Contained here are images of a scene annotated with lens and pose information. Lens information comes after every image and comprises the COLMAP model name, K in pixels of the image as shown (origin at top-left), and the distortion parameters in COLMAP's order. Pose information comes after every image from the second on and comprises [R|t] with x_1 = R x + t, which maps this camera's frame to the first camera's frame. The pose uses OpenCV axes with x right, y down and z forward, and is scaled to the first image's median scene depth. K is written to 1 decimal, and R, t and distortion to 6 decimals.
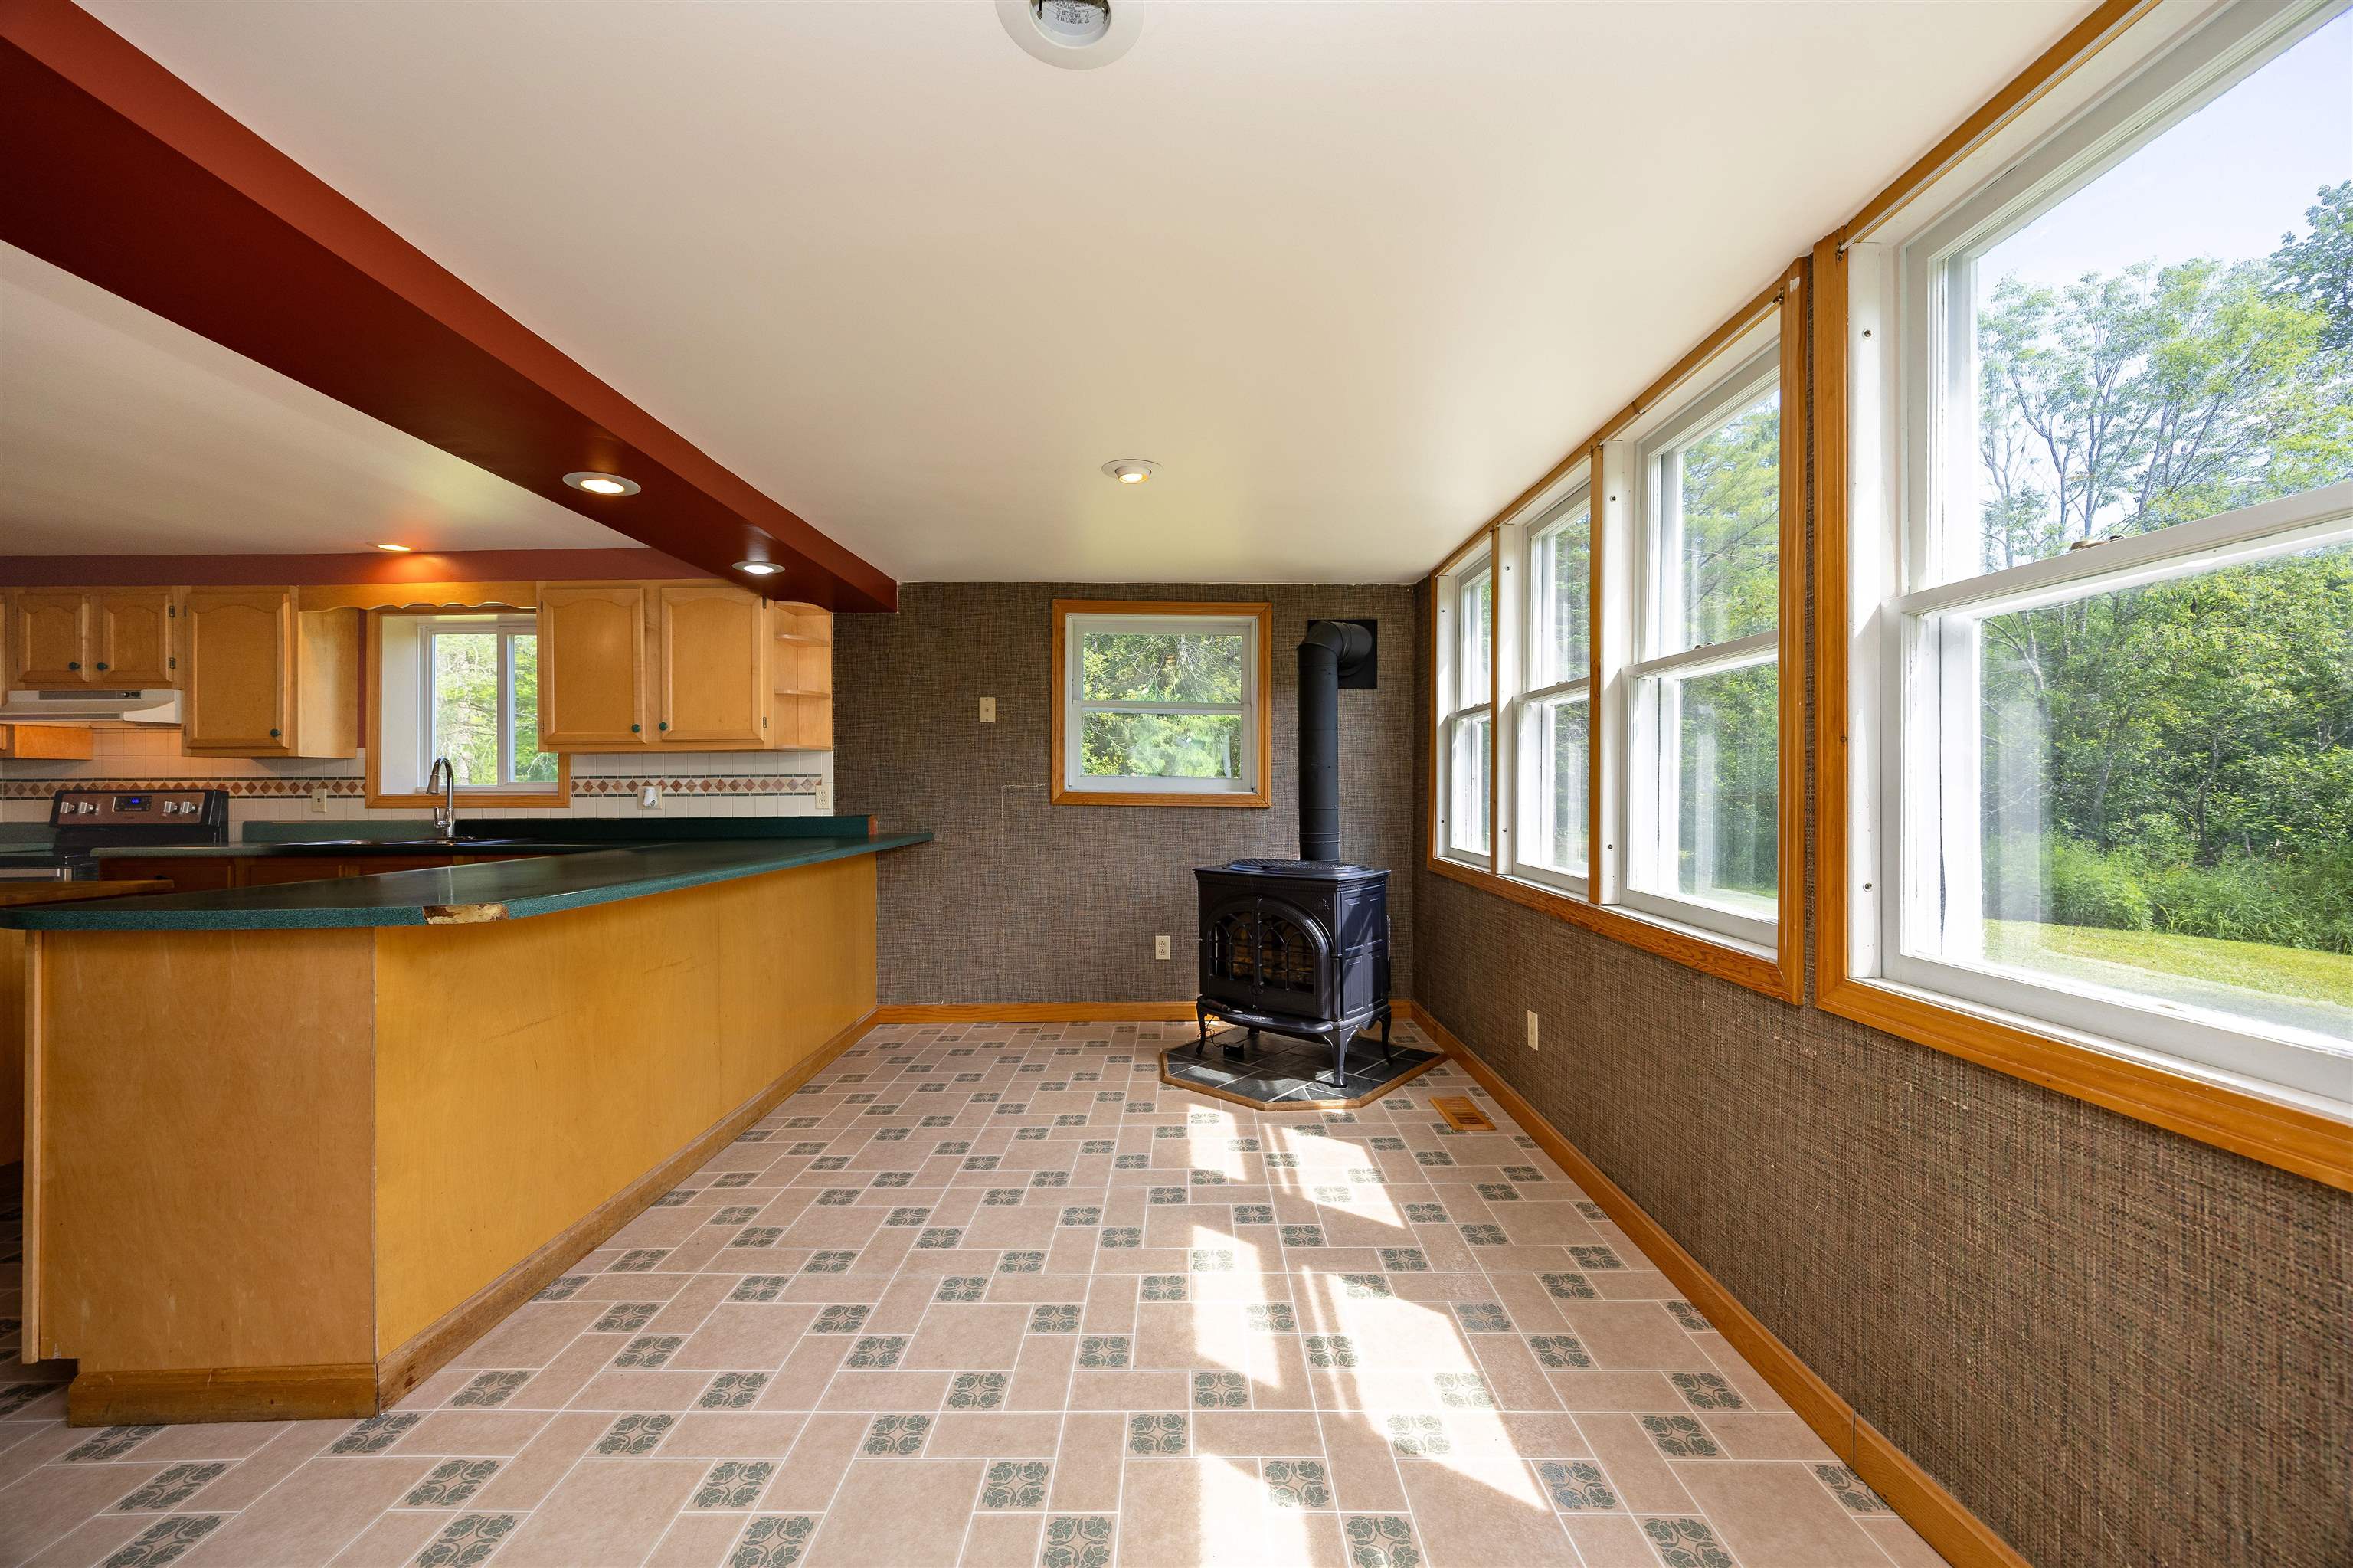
lens RADIAL K [[891.9, 0, 1183.2], [0, 891.9, 784.1], [0, 0, 1]] dist [-0.006688, -0.000028]
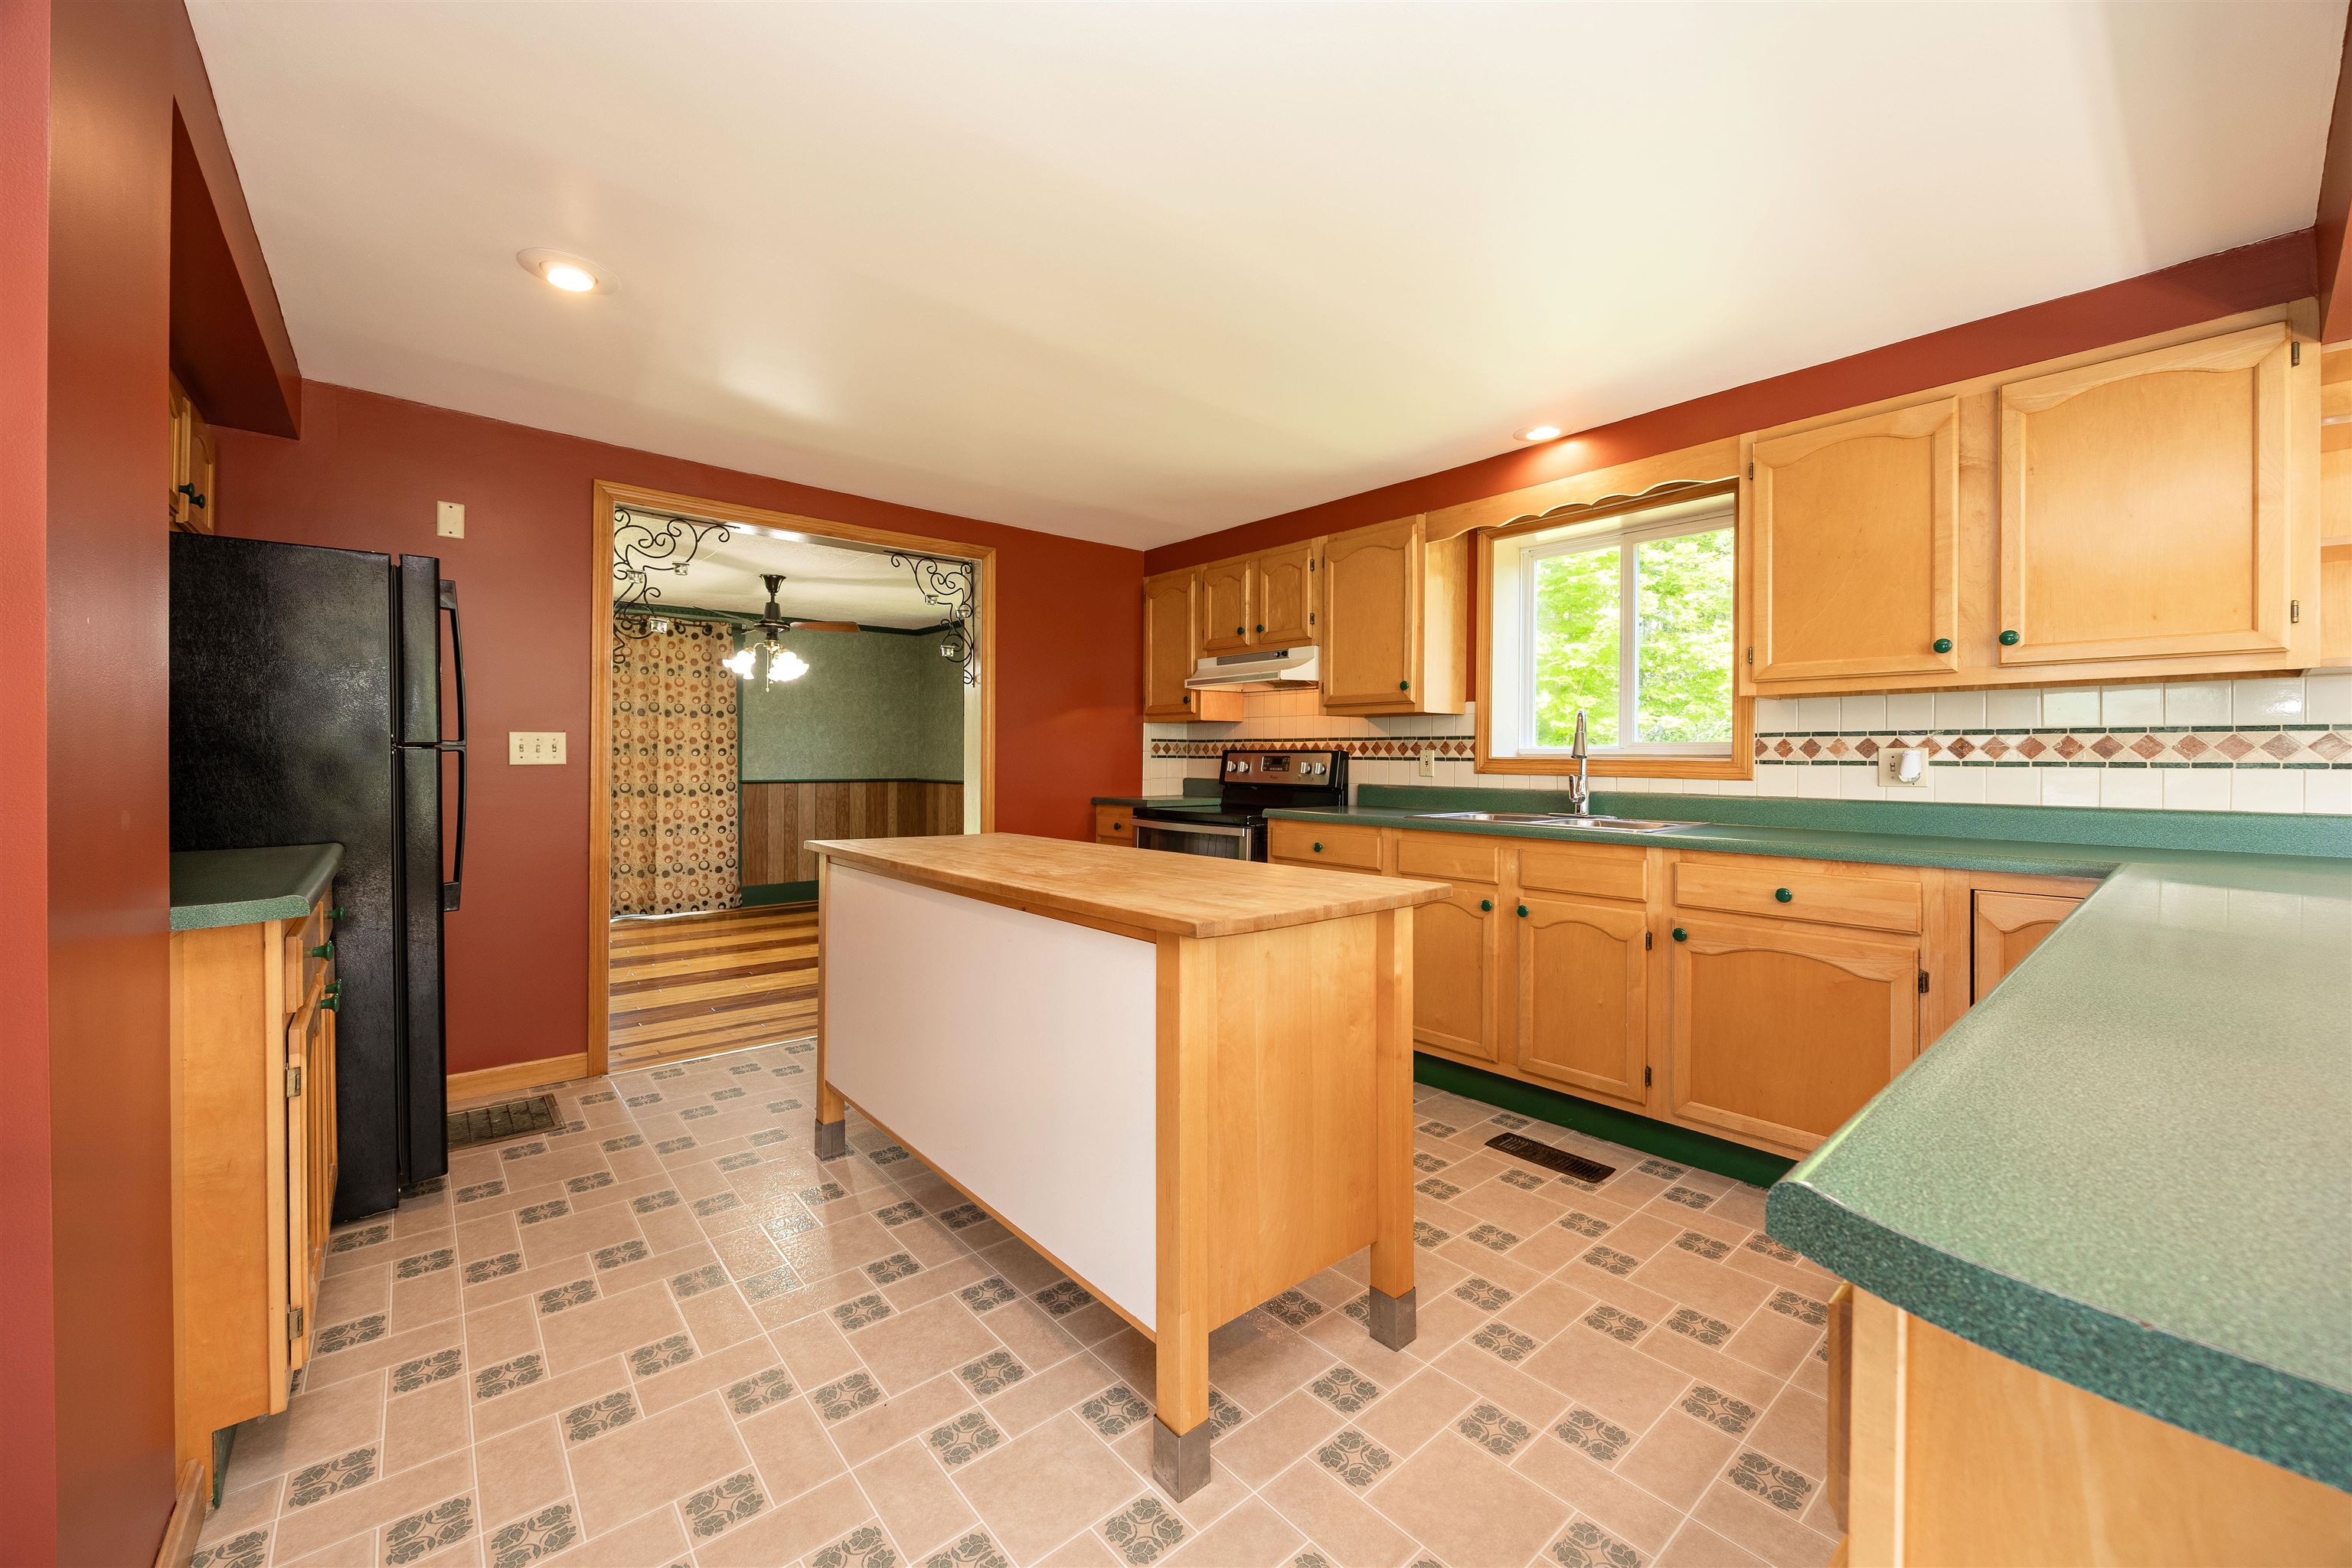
lens RADIAL K [[886.7, 0, 1186.7], [0, 886.7, 759.4], [0, 0, 1]] dist [-0.001916, -0.000117]
pose [[0.652892, 0.012872, -0.757341, -0.488824], [-0.003834, 0.999899, 0.013689, 0.003806], [0.757441, -0.006034, 0.652876, 0.259004]]
